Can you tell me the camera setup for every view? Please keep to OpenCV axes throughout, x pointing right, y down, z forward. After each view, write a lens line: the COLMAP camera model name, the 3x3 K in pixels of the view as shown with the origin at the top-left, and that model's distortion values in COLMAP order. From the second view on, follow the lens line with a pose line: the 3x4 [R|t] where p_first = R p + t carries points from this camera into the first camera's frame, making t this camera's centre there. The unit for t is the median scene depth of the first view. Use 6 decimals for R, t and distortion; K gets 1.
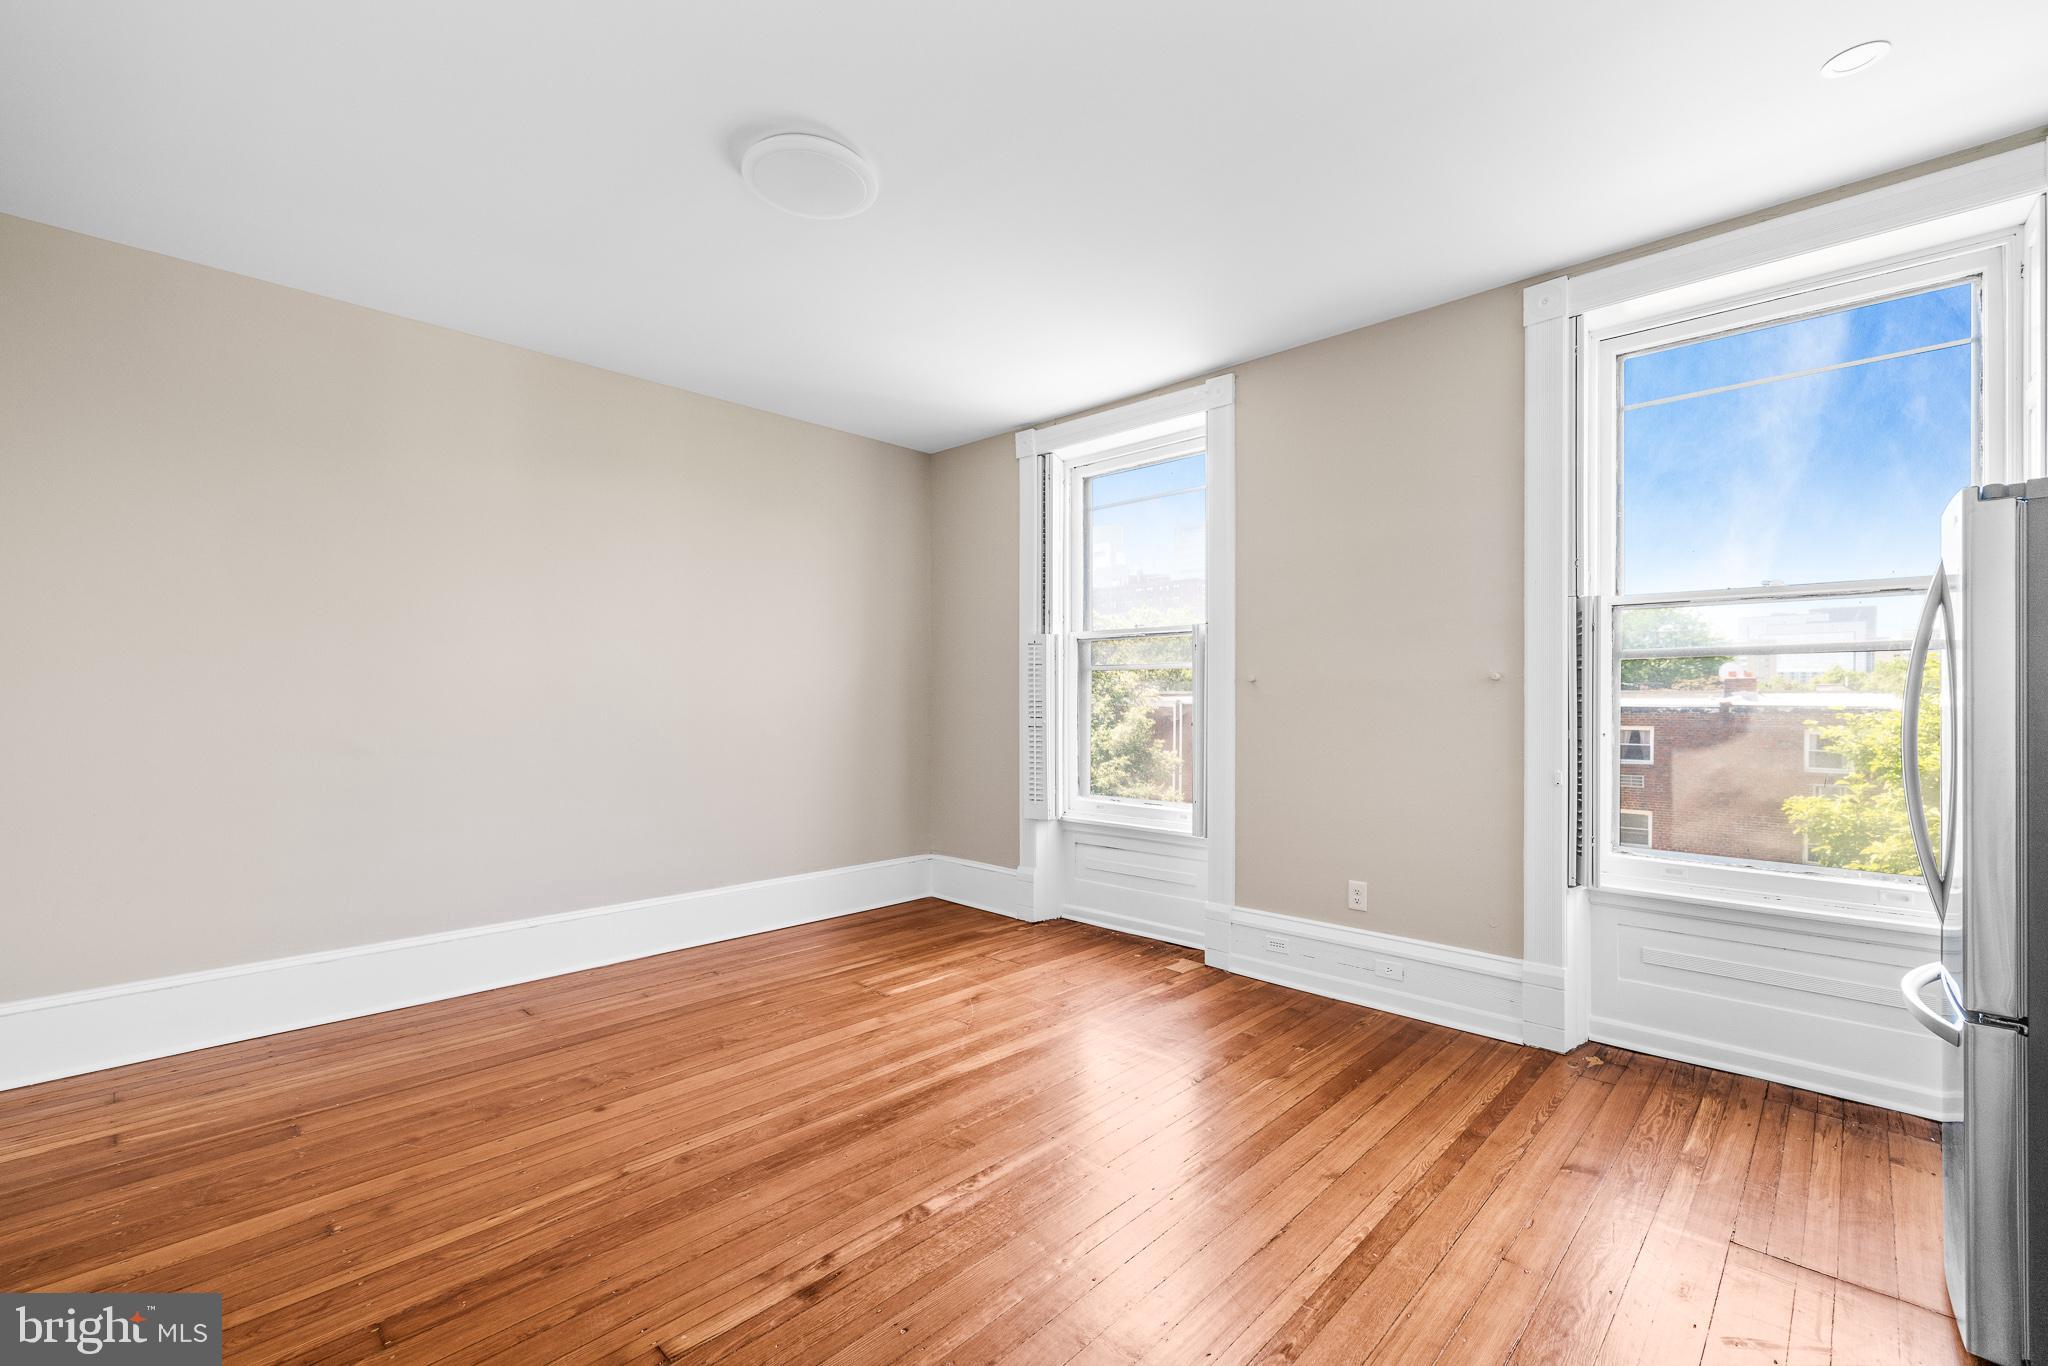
lens RADIAL K [[865.4, 0, 1011.9], [0, 865.4, 699.7], [0, 0, 1]] dist [-0.000477, -0.000113]
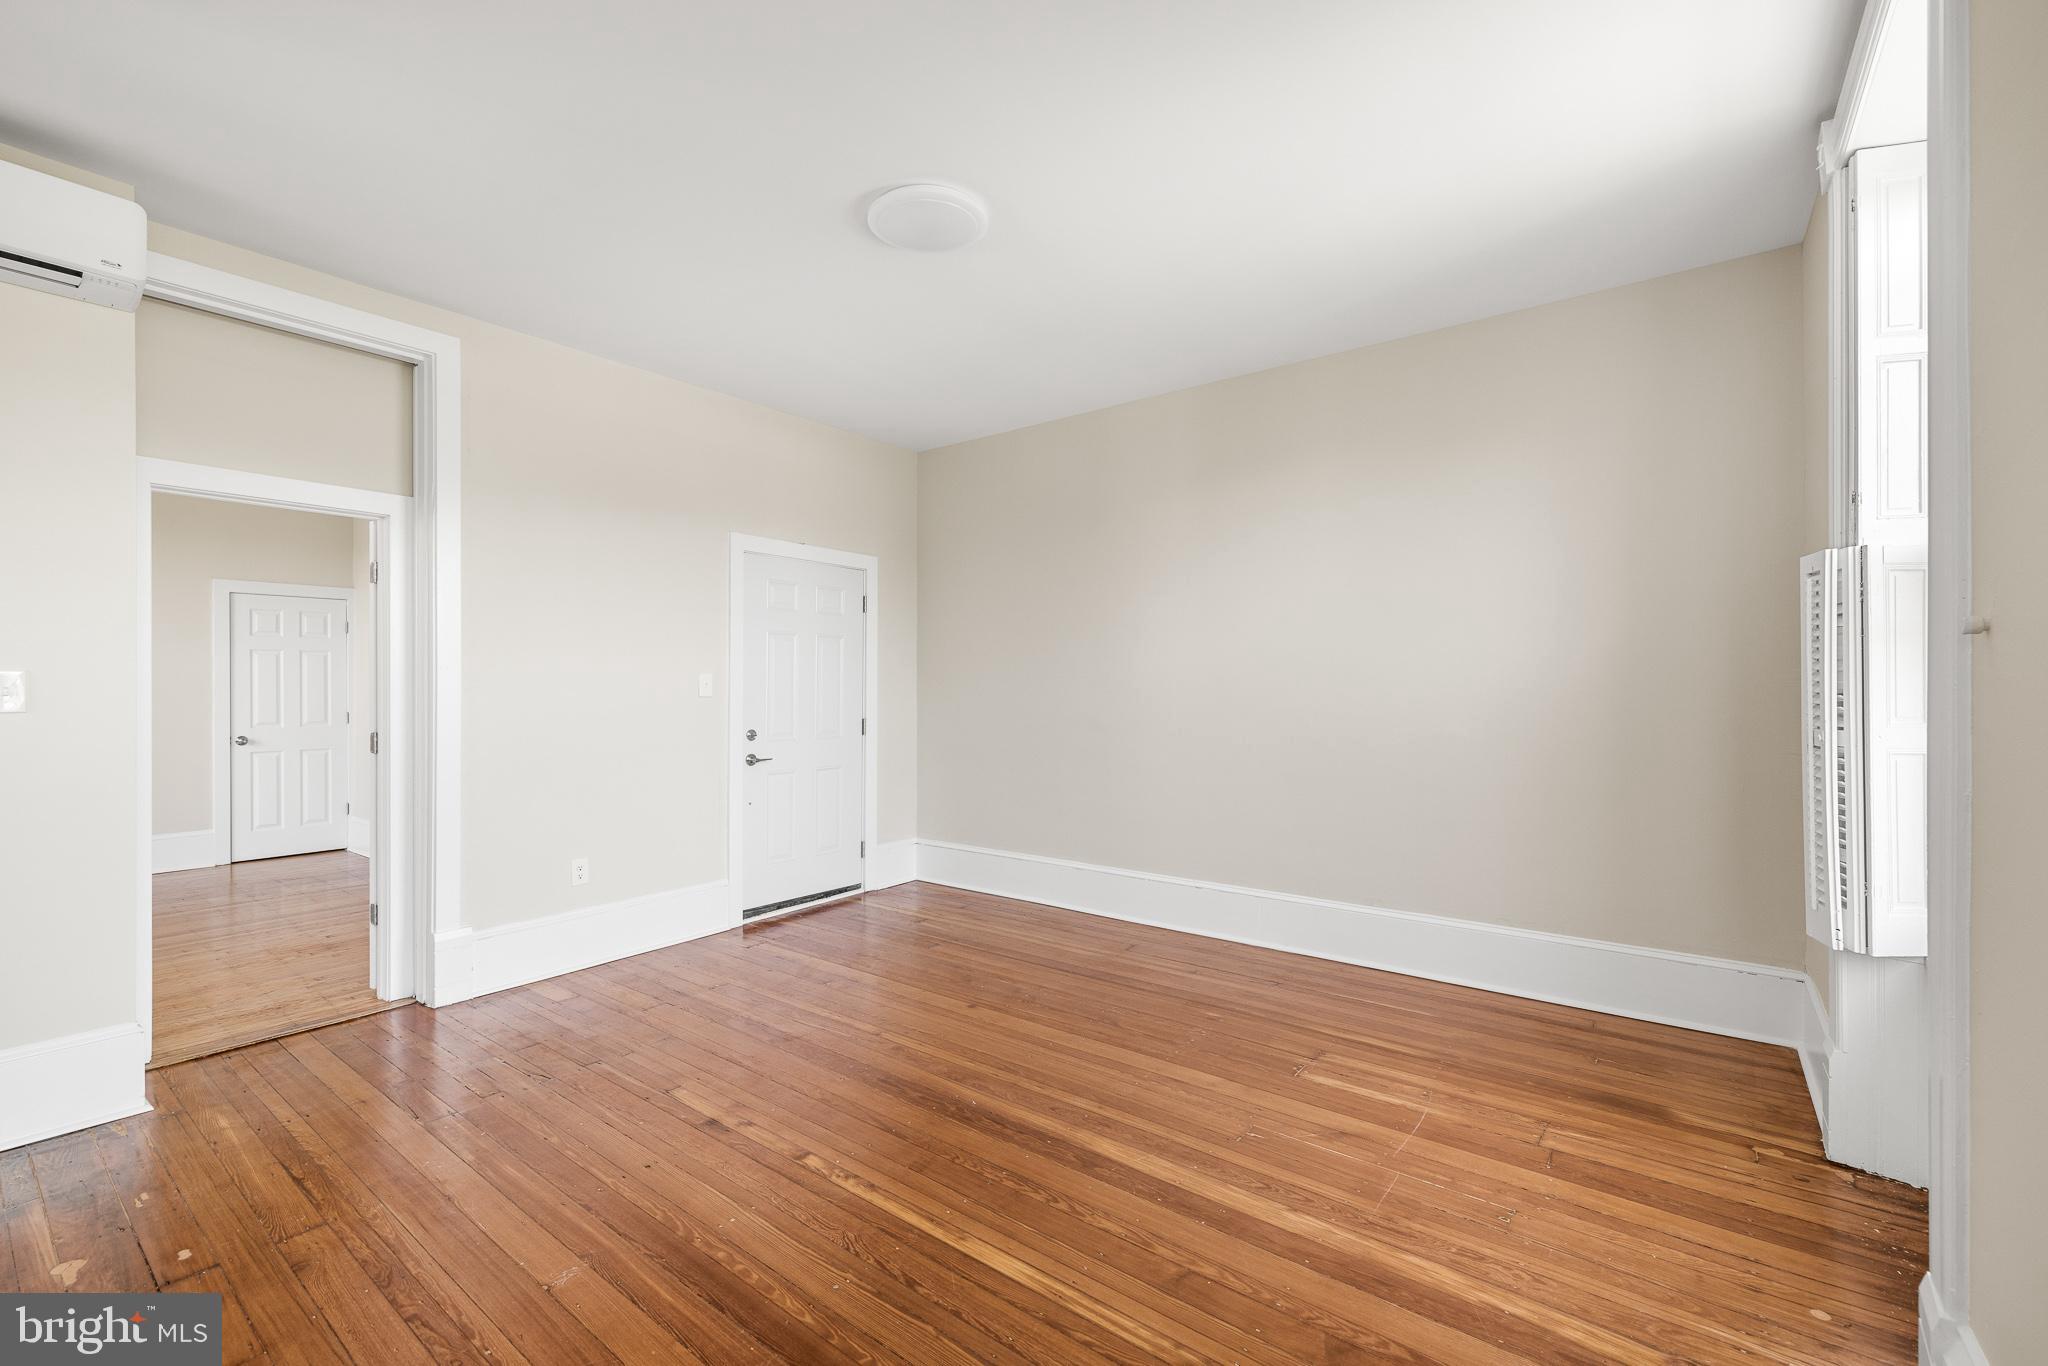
lens RADIAL K [[865.2, 0, 1018.7], [0, 865.2, 679.8], [0, 0, 1]] dist [-0.000327, 0.000123]
pose [[0.109794, -0.013592, -0.993861, 0.583760], [-0.001308, 0.999904, -0.013819, 0.003172], [0.993954, 0.002817, 0.109766, 0.658804]]
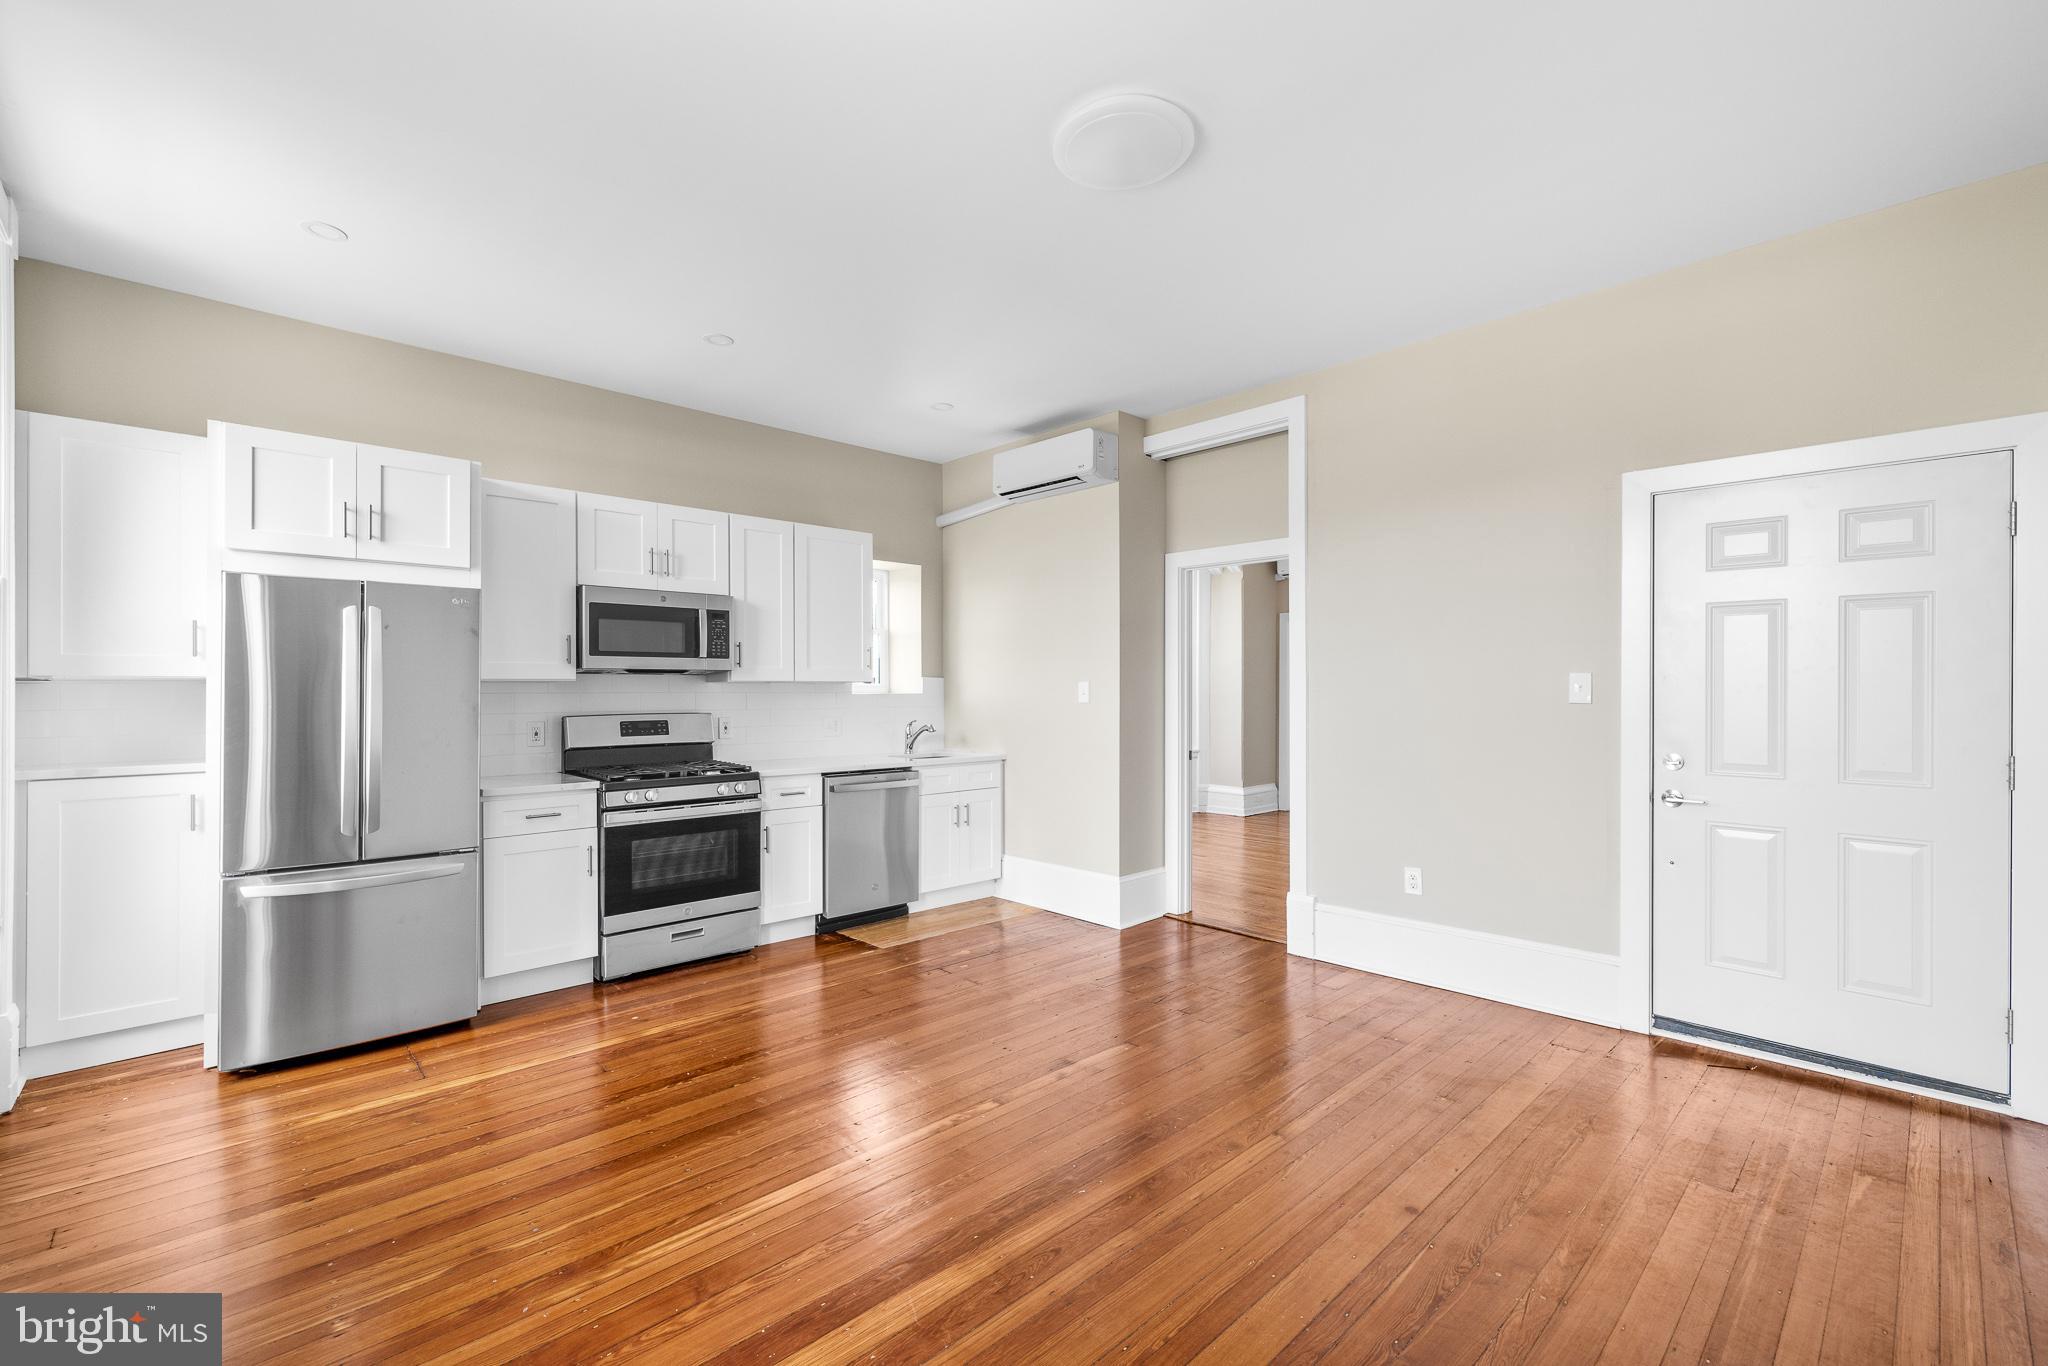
lens RADIAL K [[852.3, 0, 1014.6], [0, 852.3, 681.4], [0, 0, 1]] dist [-0.001102, -0.000090]
pose [[-0.998917, -0.001849, 0.046490, -0.104731], [-0.002221, 0.999966, -0.007944, -0.005759], [-0.046474, -0.008038, -0.998887, 1.285151]]
